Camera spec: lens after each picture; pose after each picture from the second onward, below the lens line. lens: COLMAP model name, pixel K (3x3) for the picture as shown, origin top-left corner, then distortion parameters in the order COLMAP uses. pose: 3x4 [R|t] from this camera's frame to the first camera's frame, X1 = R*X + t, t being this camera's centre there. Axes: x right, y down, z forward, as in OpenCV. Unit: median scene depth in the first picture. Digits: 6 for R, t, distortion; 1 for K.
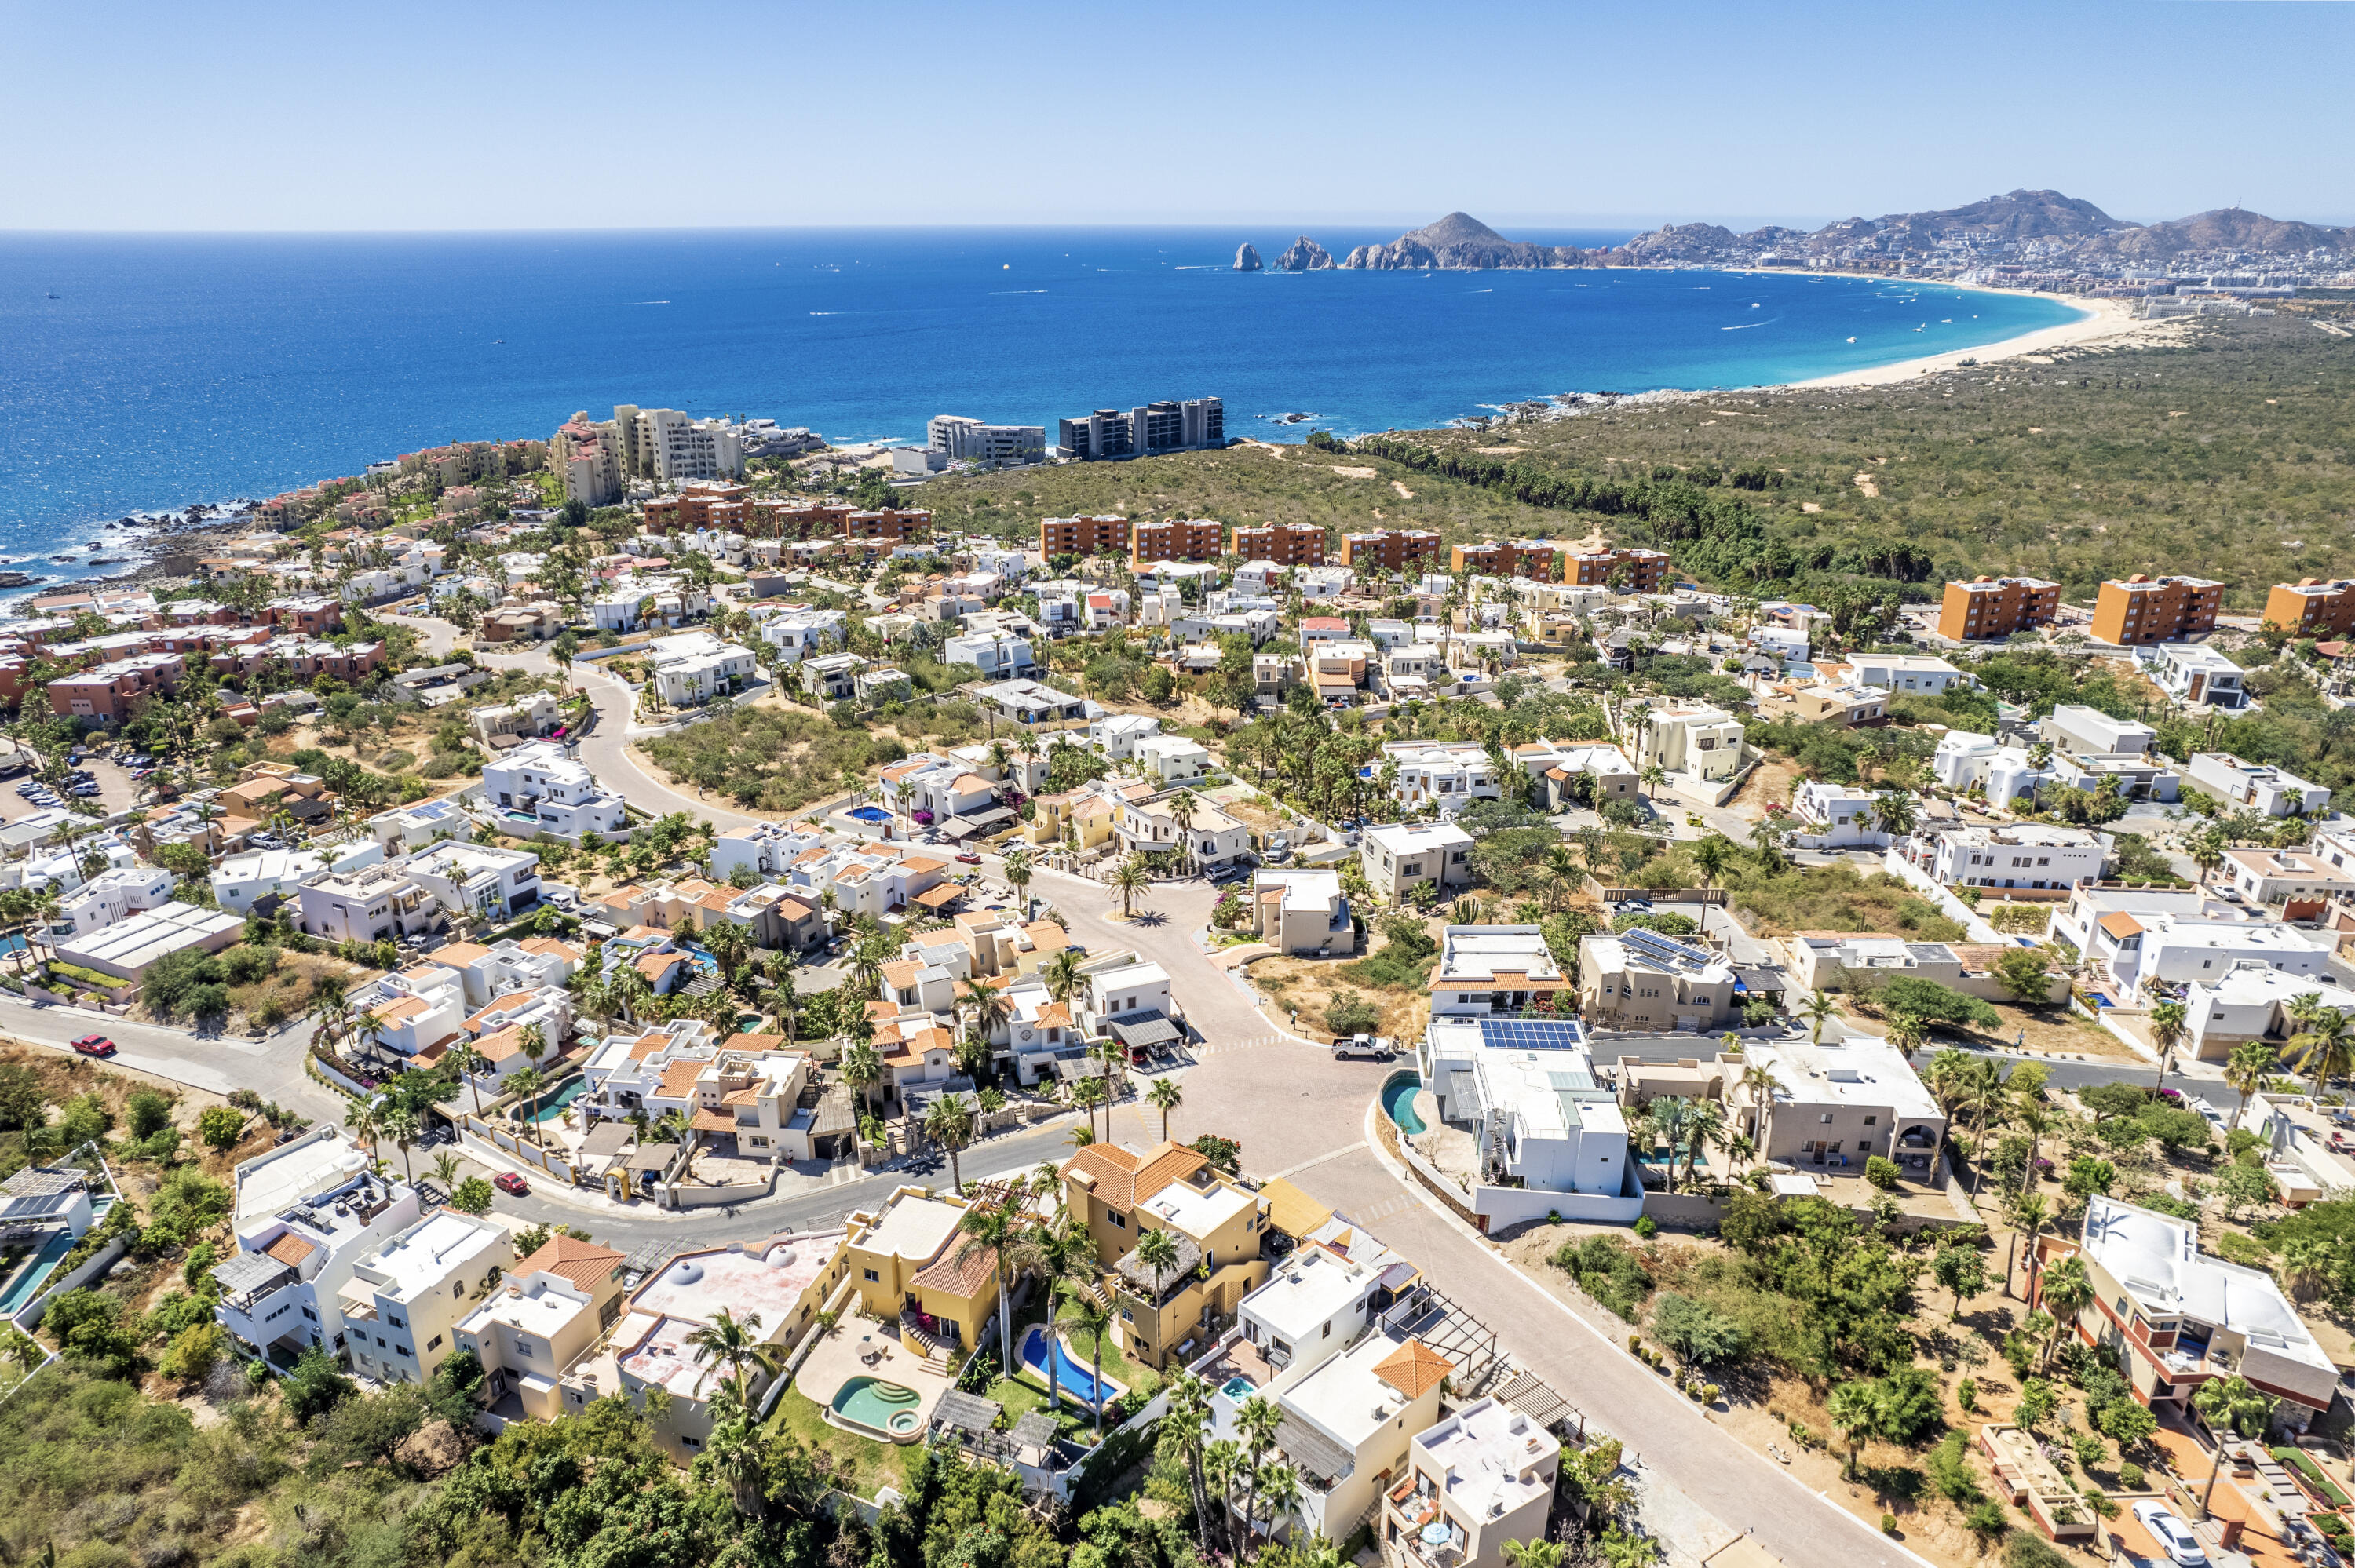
lens RADIAL K [[1561.9, 0, 1157.3], [0, 1561.9, 781.0], [0, 0, 1]] dist [-0.074327, 0.065369]
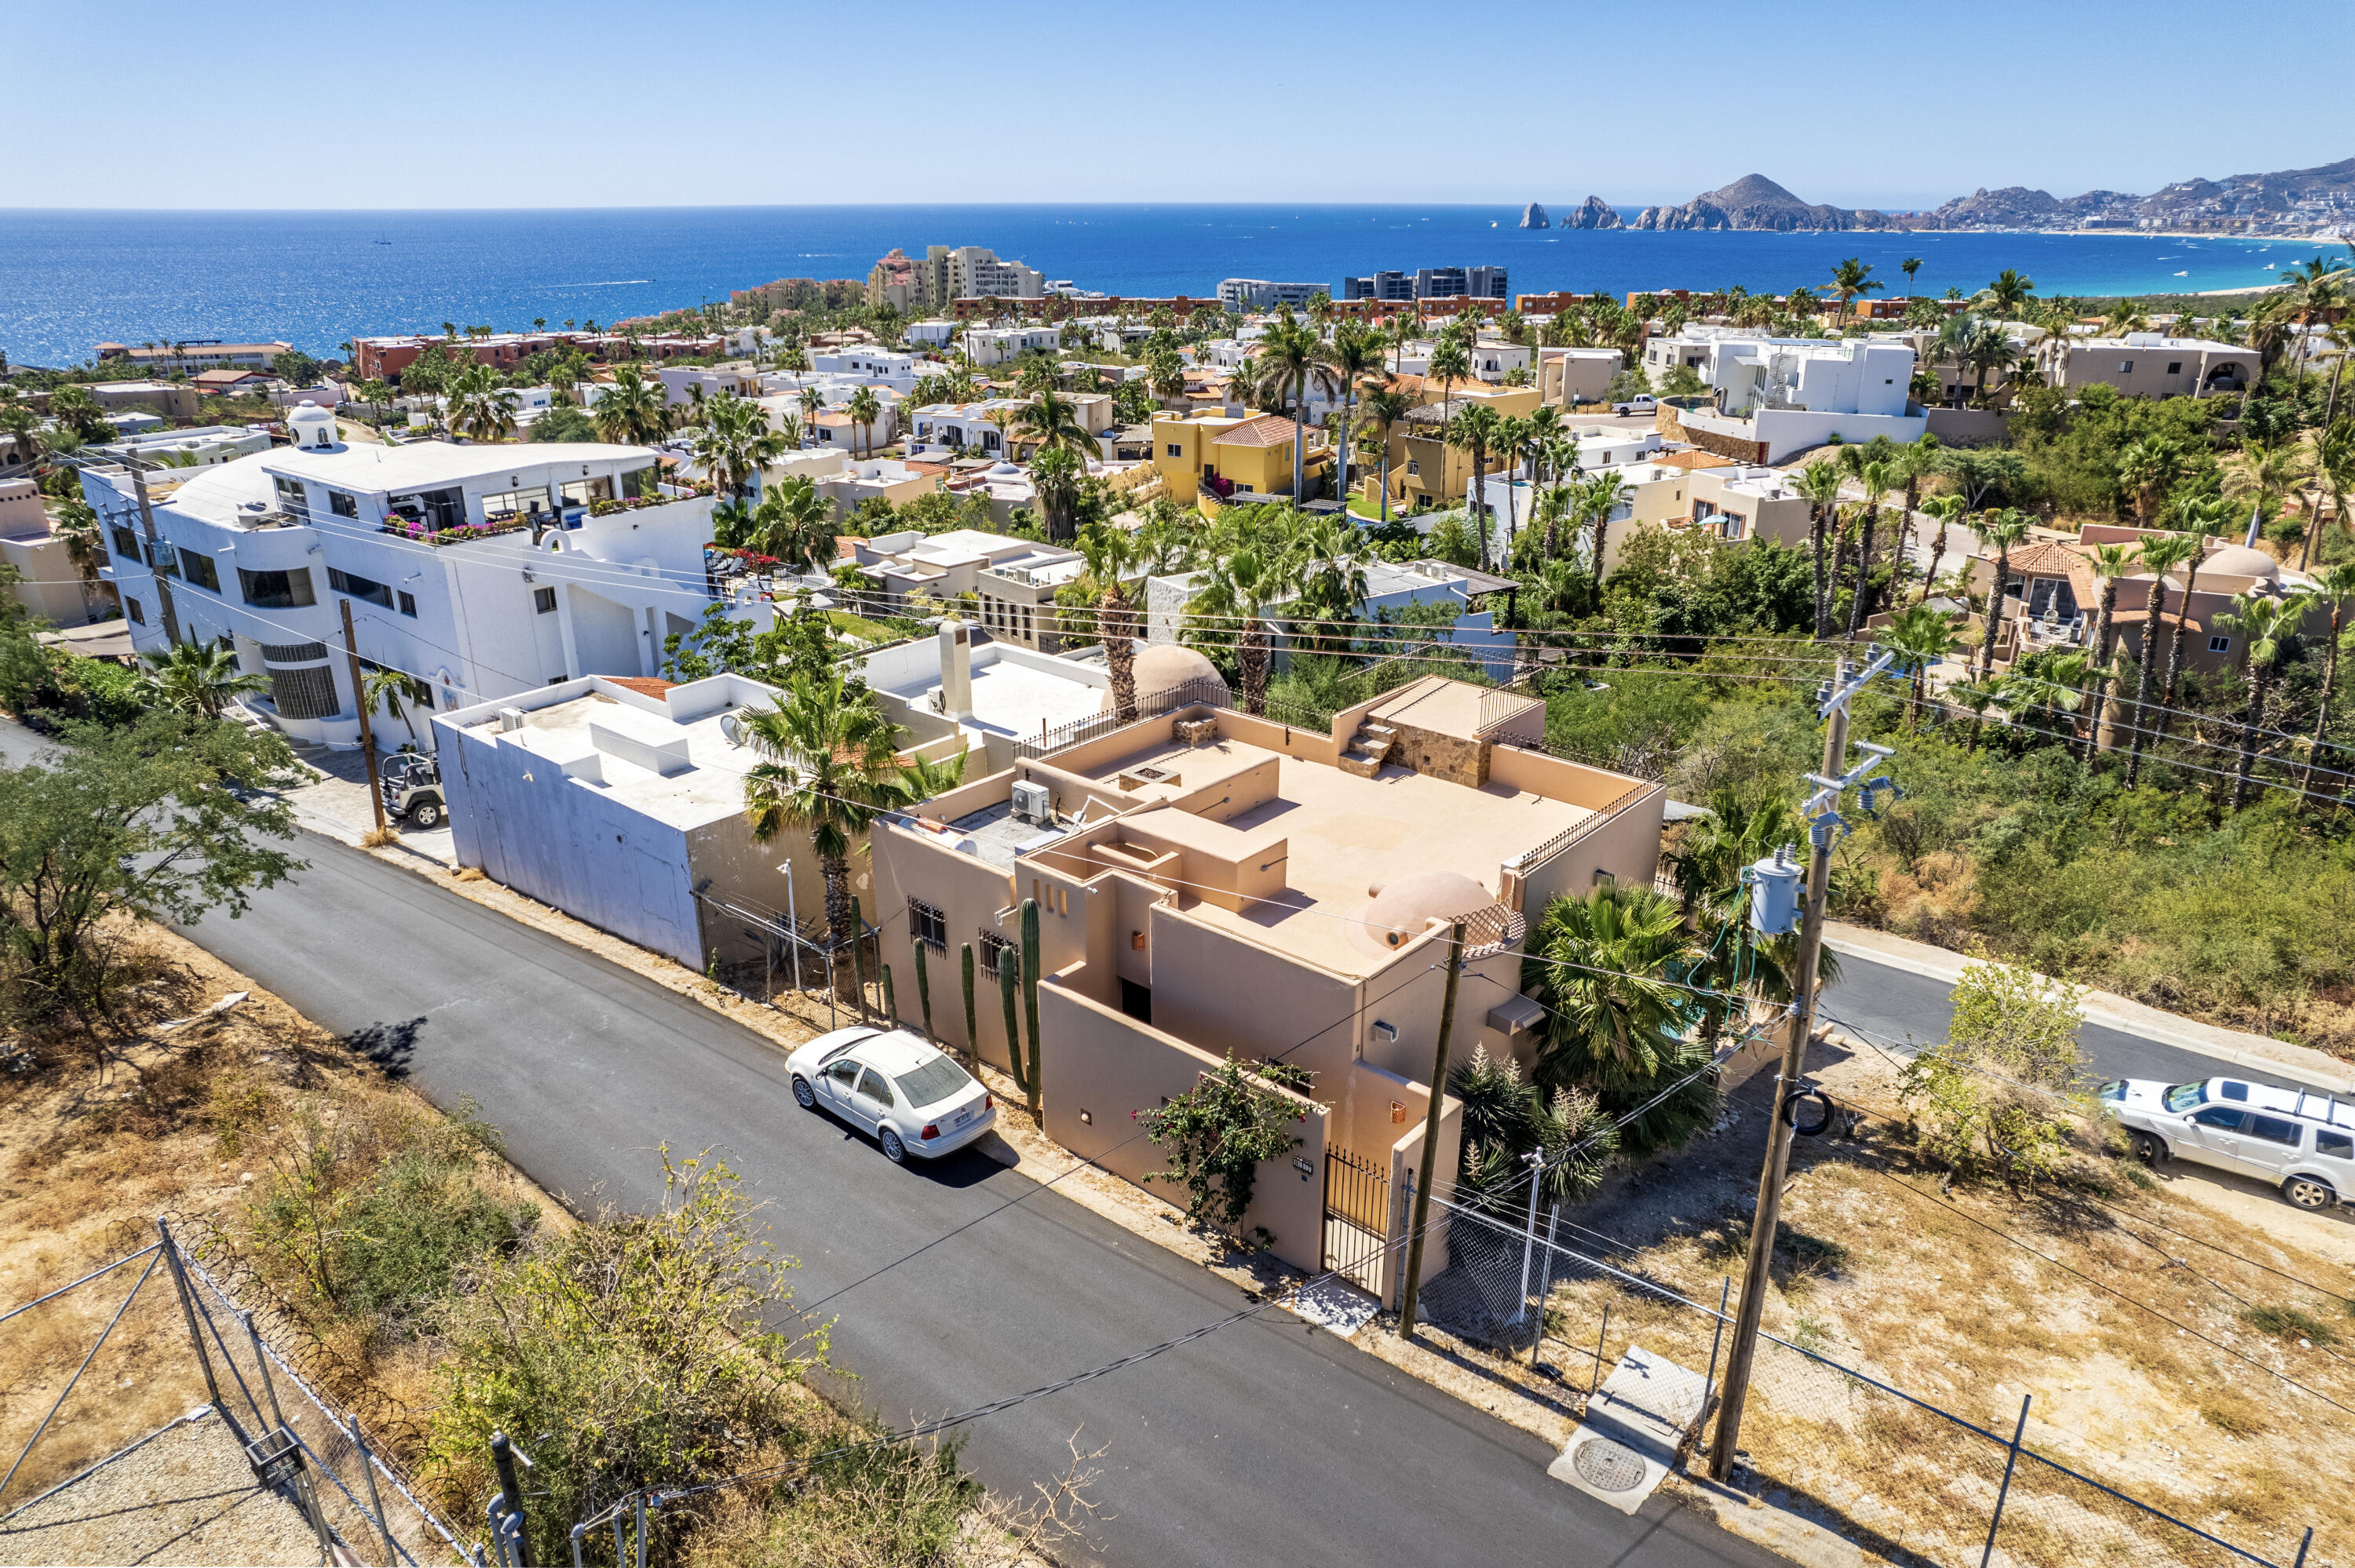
lens RADIAL K [[1532.6, 0, 1181.4], [0, 1532.6, 796.0], [0, 0, 1]] dist [-0.077639, 0.073144]
pose [[0.987260, 0.057591, -0.148324, -0.005072], [-0.055915, 0.998316, 0.015446, 0.345343], [0.148964, -0.006955, 0.988818, -0.033939]]
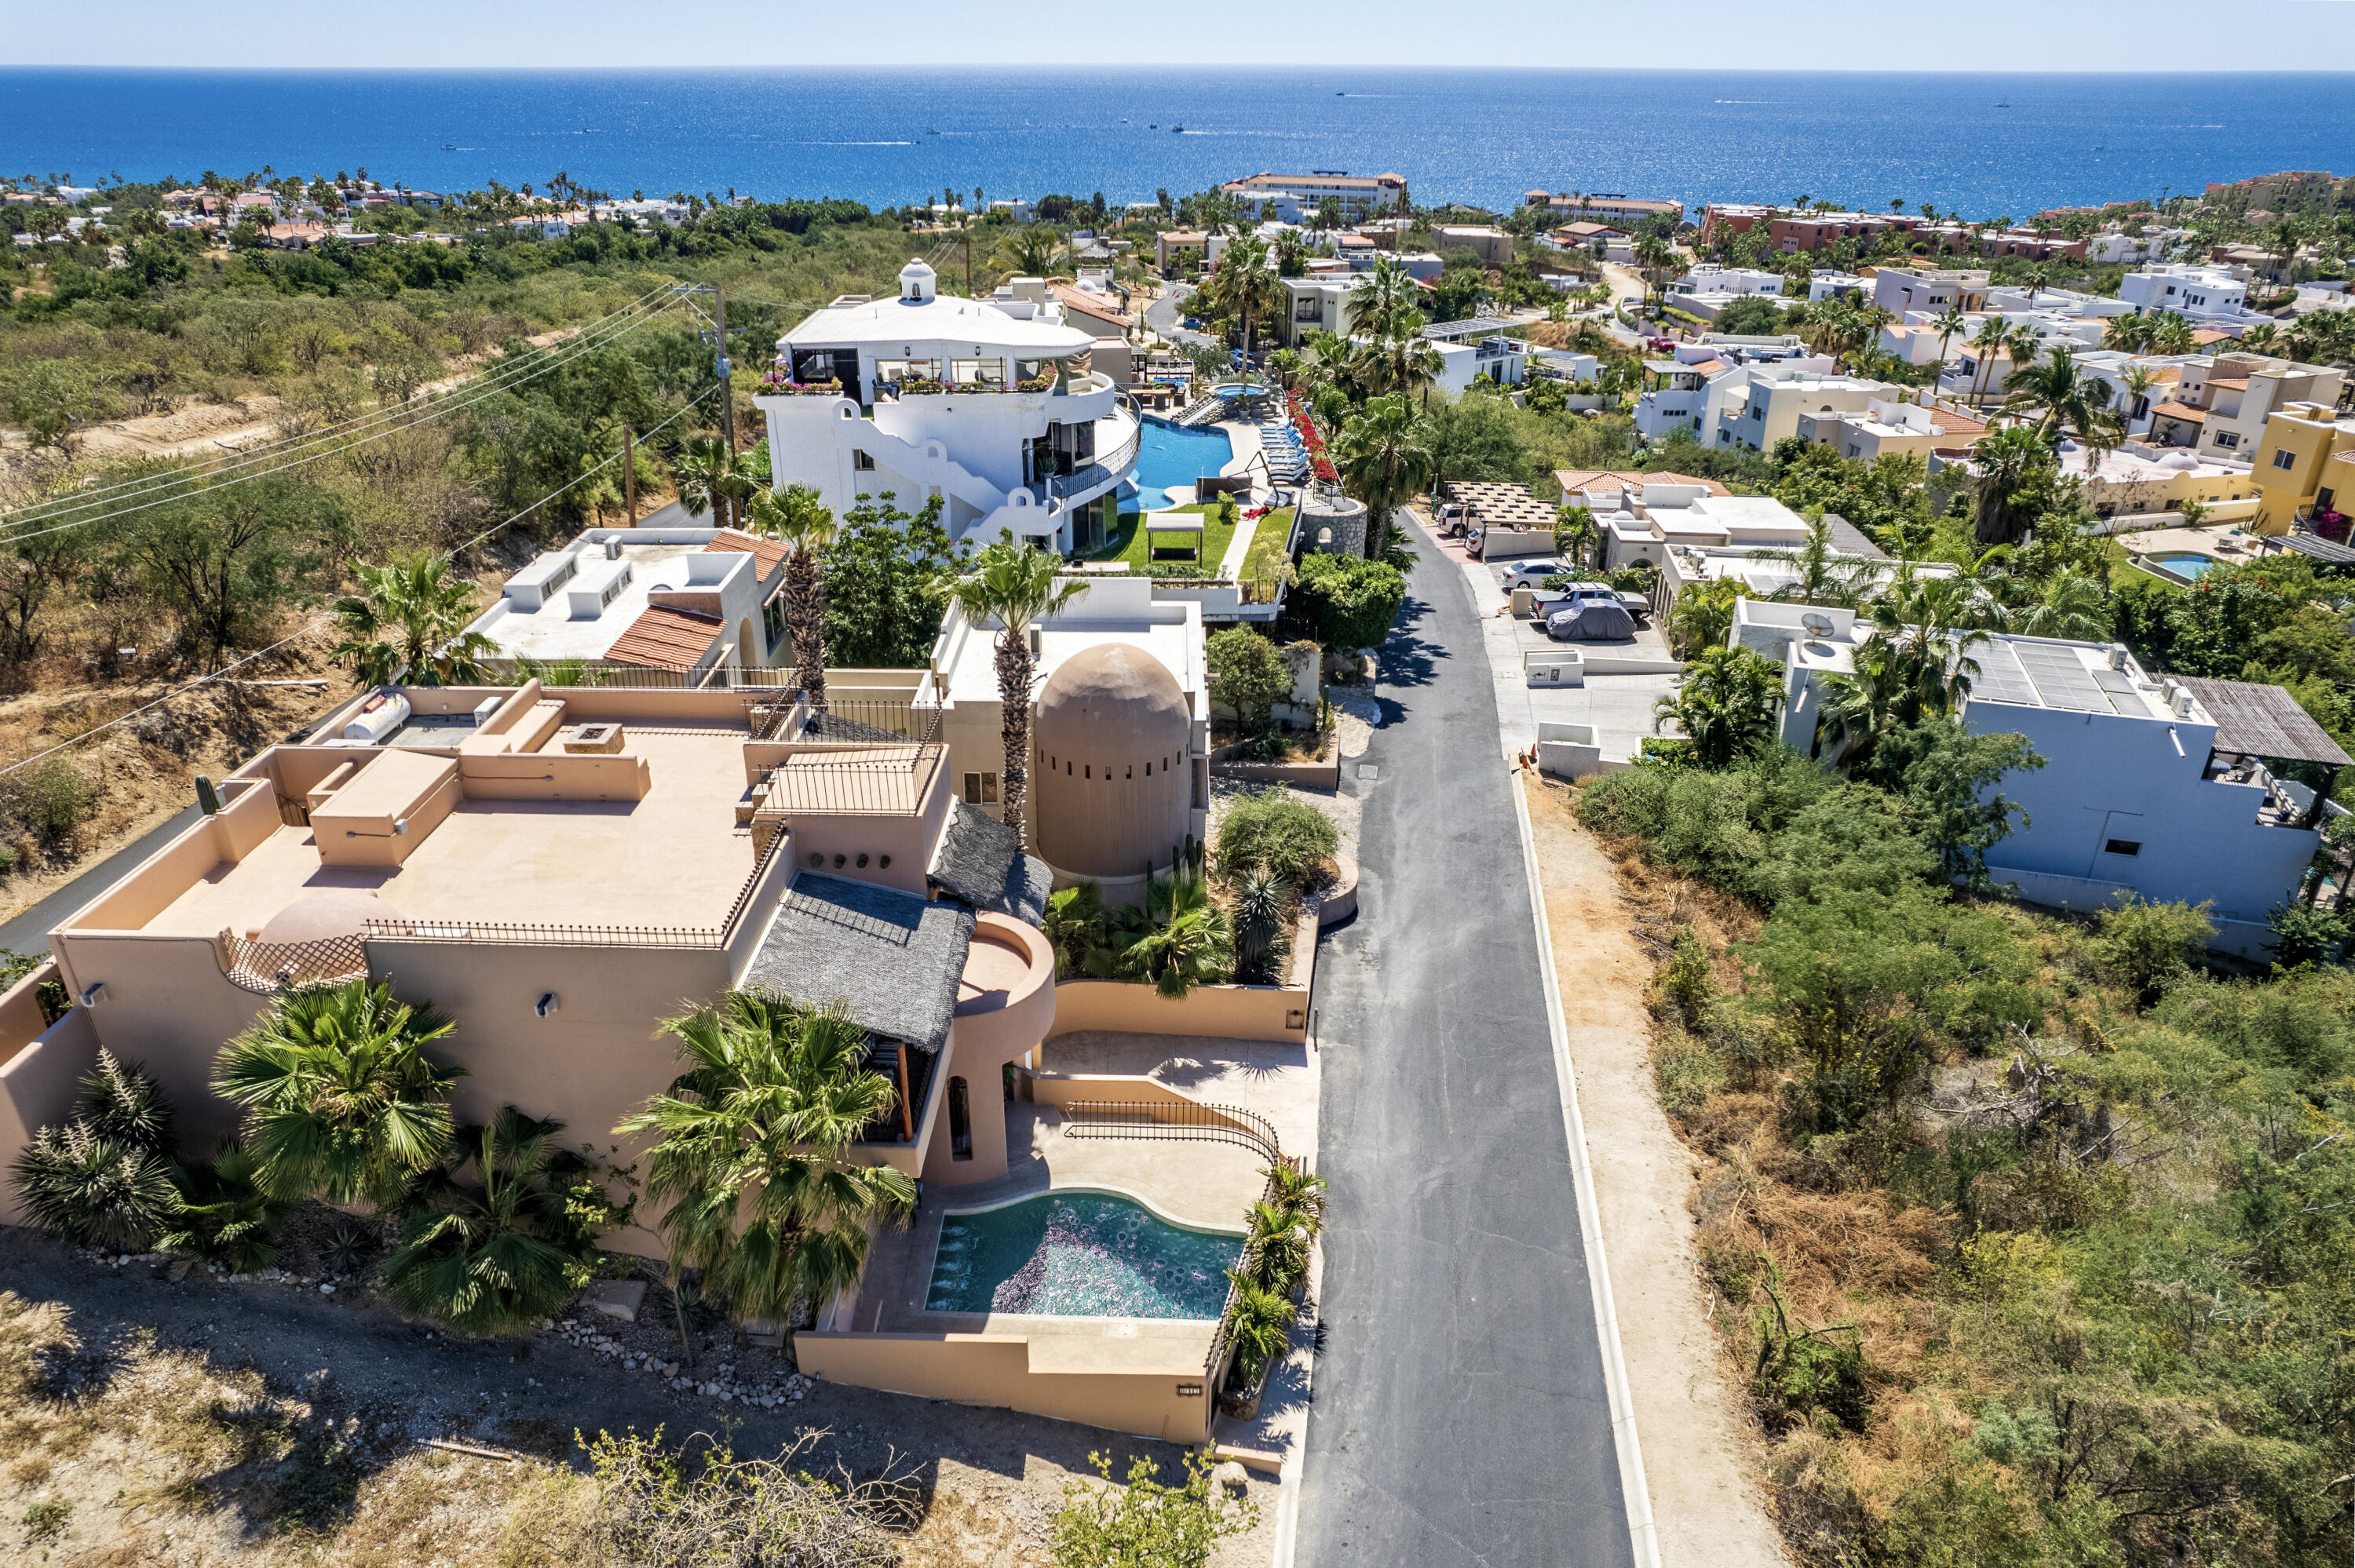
lens RADIAL K [[1561.9, 0, 1154.7], [0, 1561.9, 789.1], [0, 0, 1]] dist [-0.074327, 0.065369]
pose [[0.495305, 0.373678, -0.784243, 0.124809], [-0.312359, 0.918989, 0.240605, 0.293957], [0.810620, 0.125792, 0.571902, 0.081388]]
